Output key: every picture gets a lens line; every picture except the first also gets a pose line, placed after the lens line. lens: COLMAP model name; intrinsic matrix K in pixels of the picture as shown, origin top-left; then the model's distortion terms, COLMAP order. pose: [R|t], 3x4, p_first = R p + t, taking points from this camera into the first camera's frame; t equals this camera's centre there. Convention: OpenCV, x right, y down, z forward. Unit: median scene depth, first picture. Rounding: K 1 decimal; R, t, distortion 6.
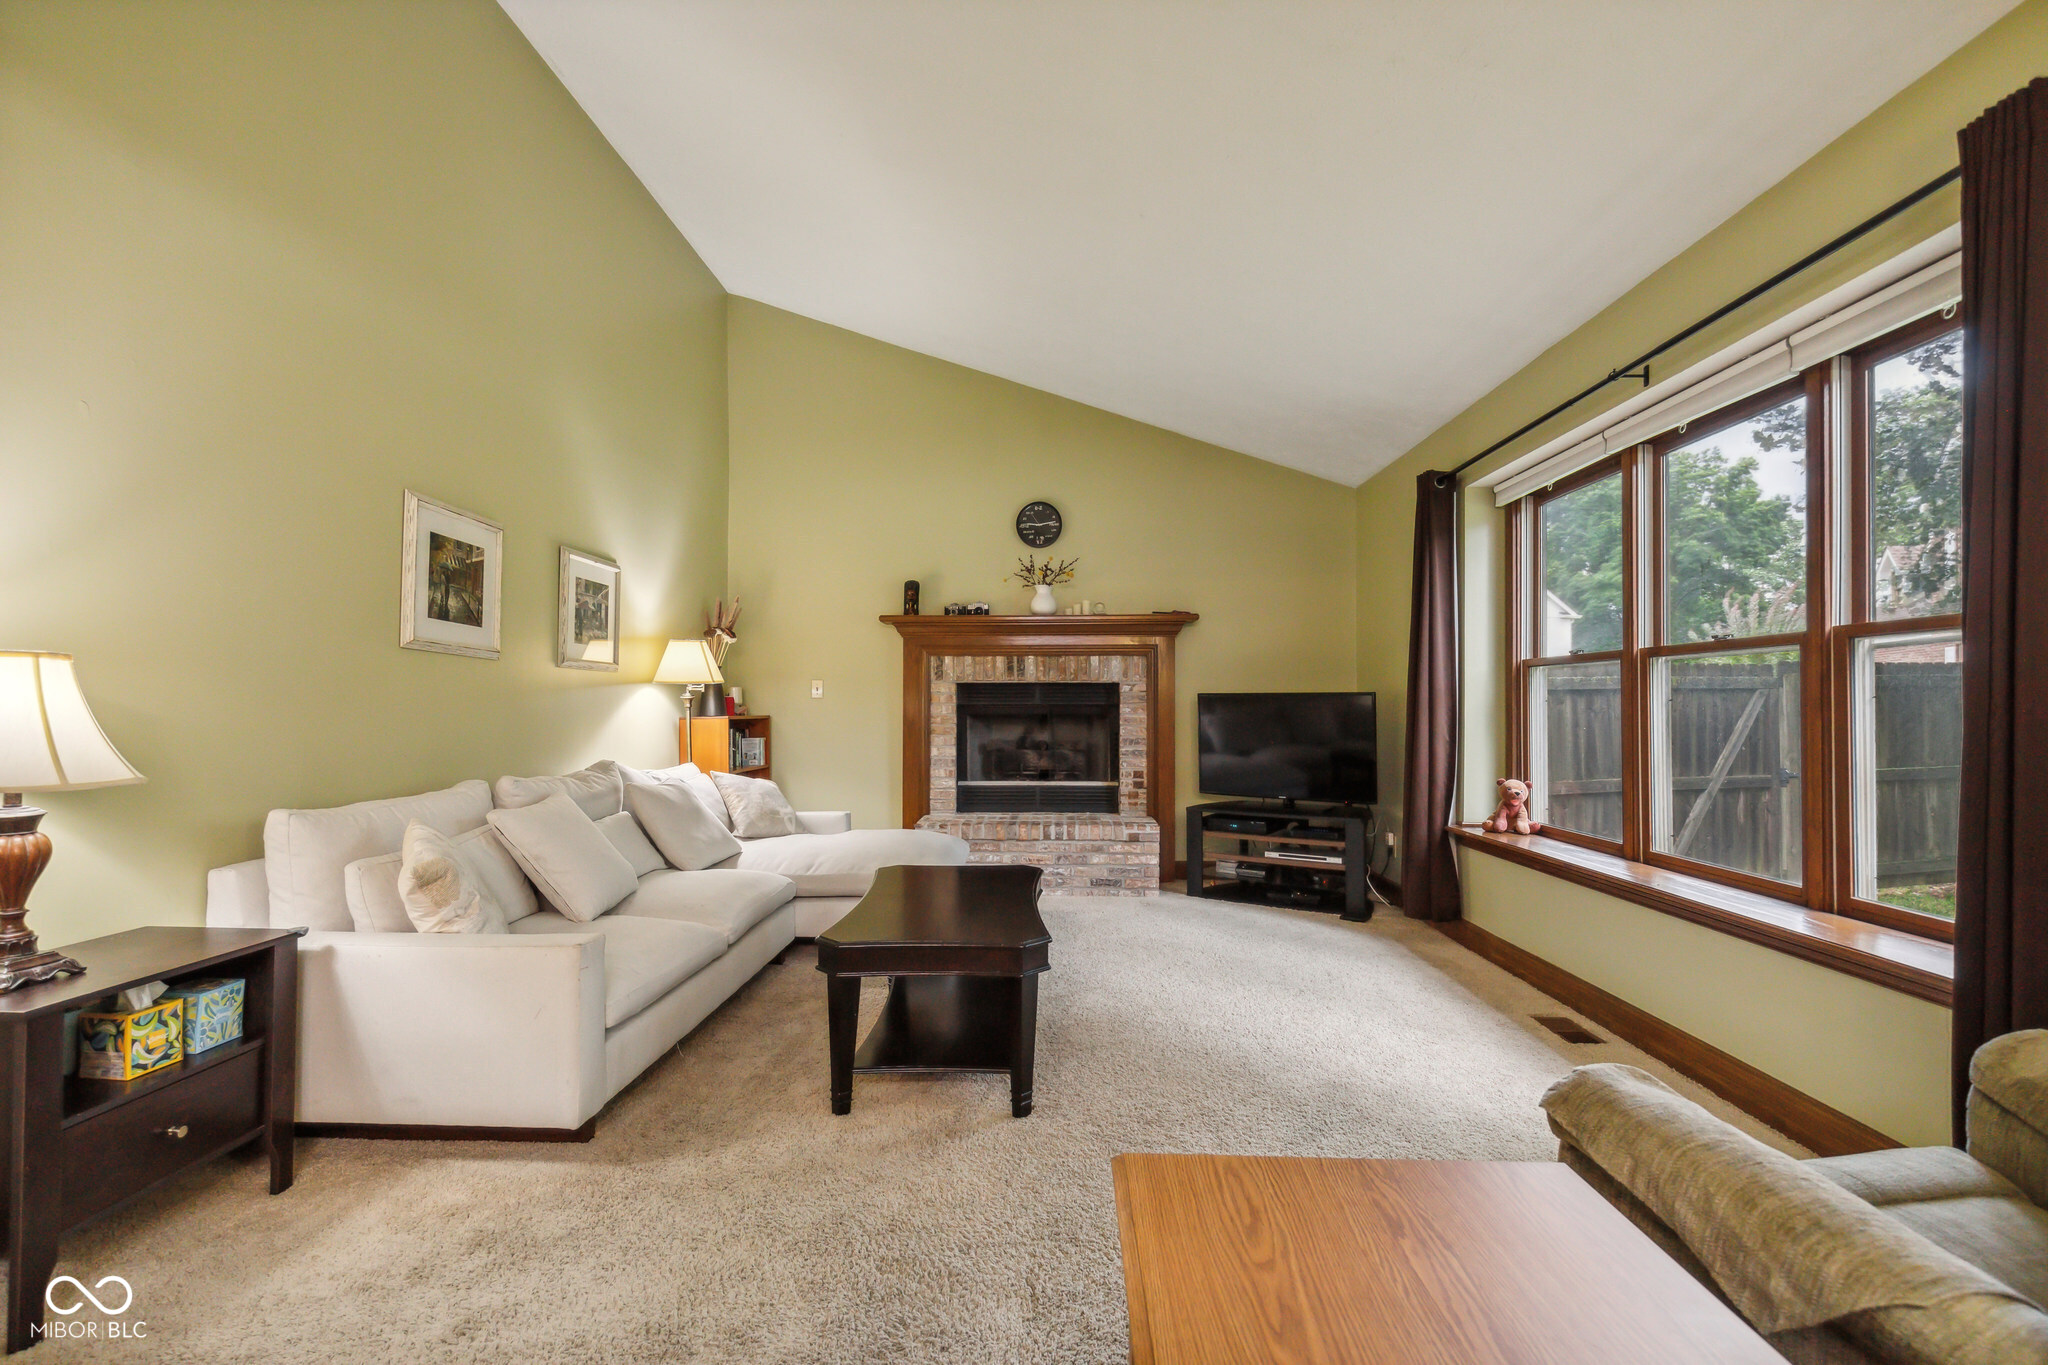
lens RADIAL K [[927.4, 0, 1016.1], [0, 927.4, 703.0], [0, 0, 1]] dist [0.002433, -0.000013]
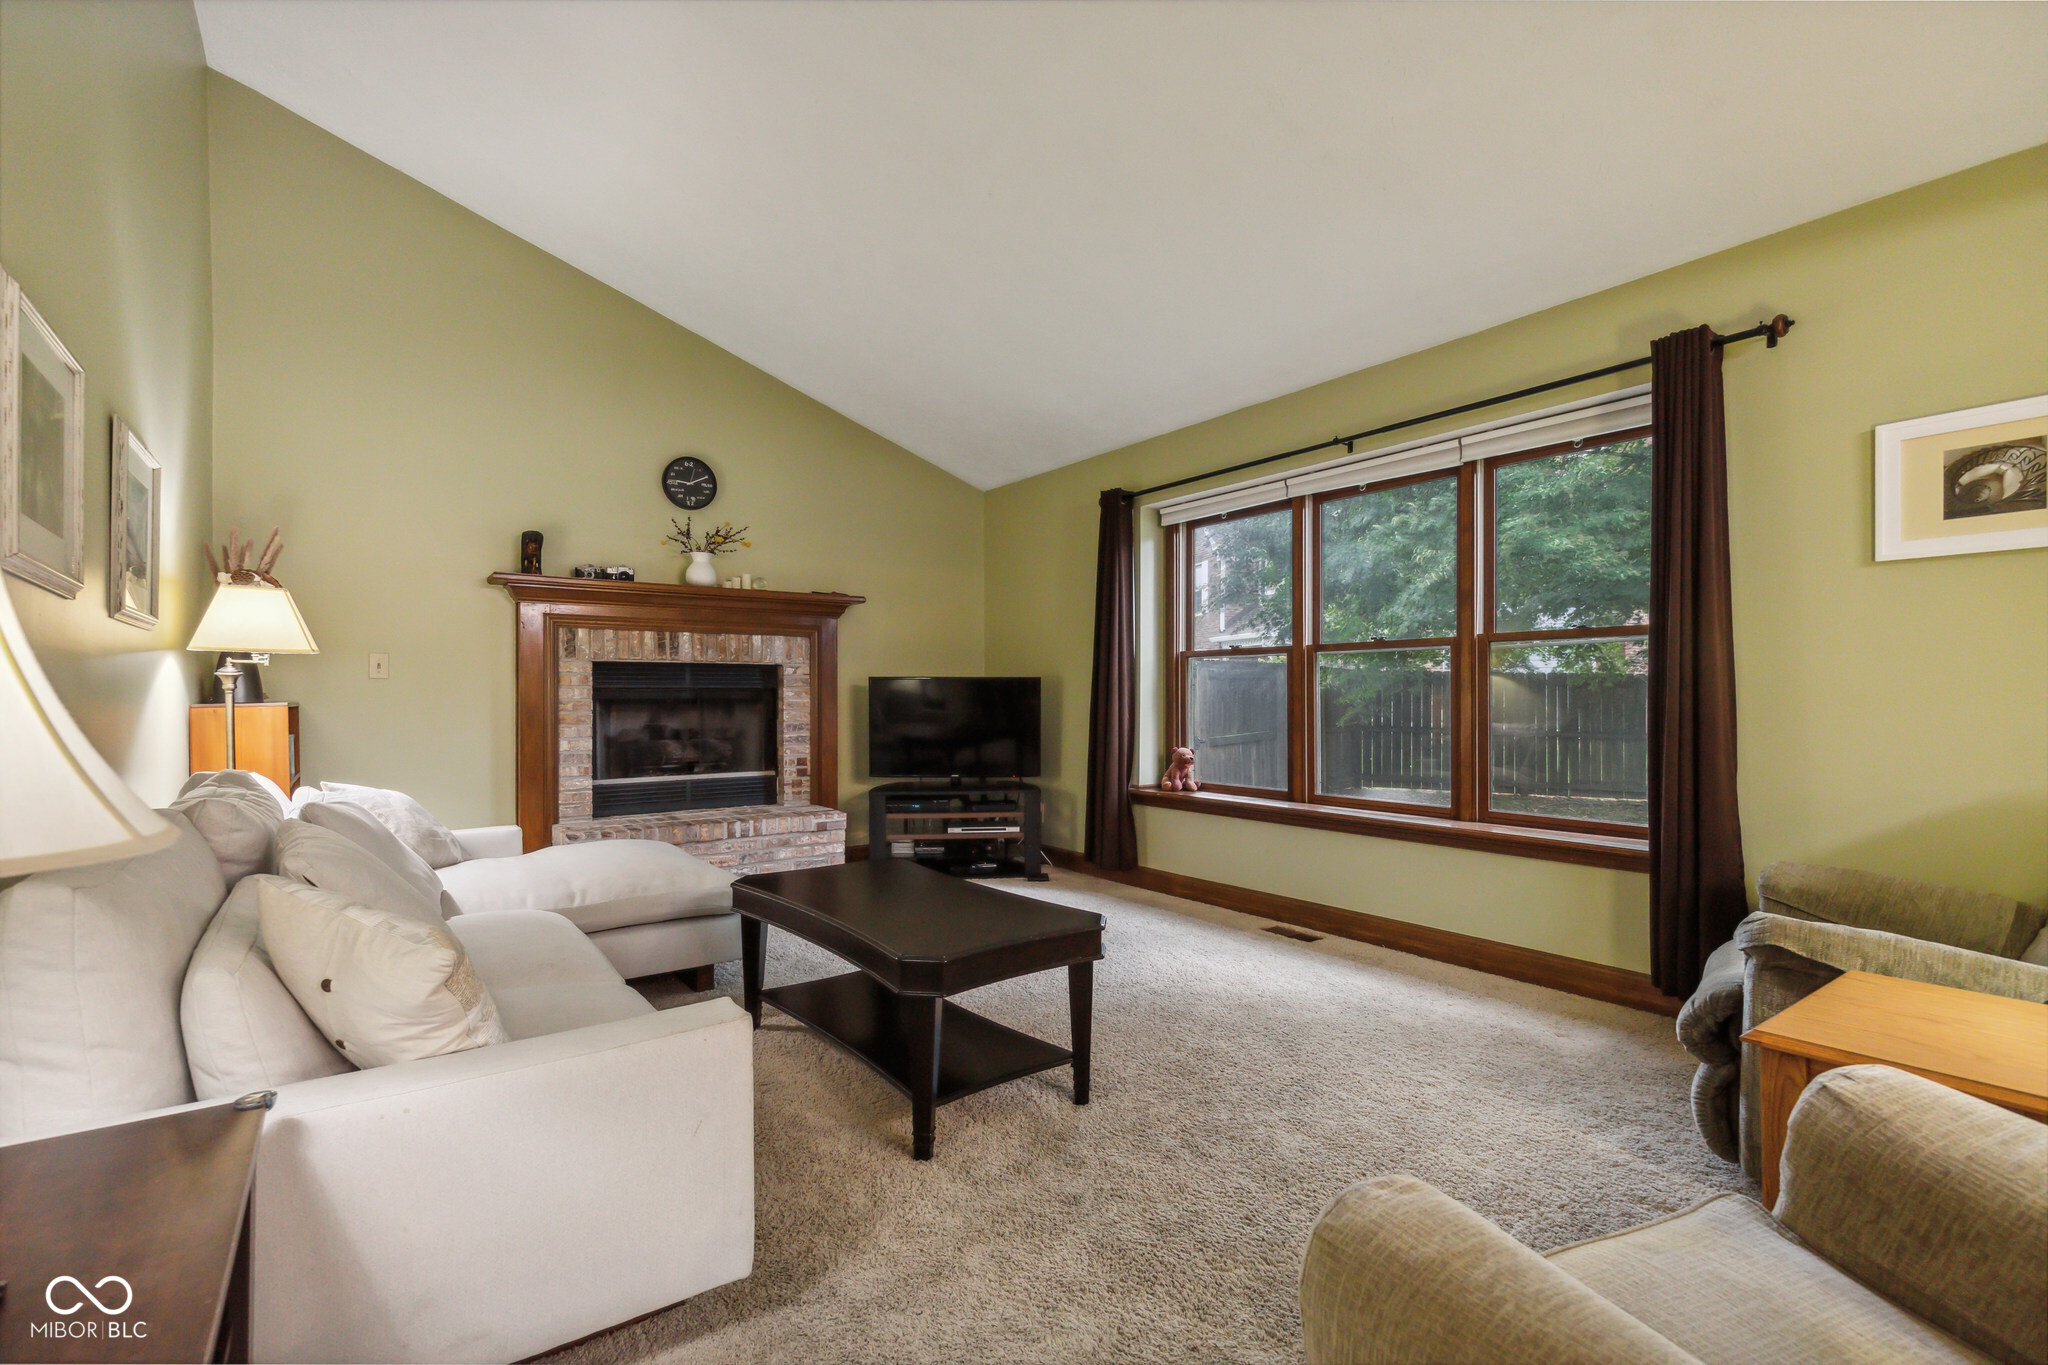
lens RADIAL K [[918.9, 0, 1019.0], [0, 918.9, 701.9], [0, 0, 1]] dist [0.002542, -0.000140]
pose [[0.783243, -0.006125, 0.621686, -0.279366], [-0.000566, 0.999944, 0.010565, 0.005733], [-0.621716, -0.008627, 0.783195, 0.123320]]
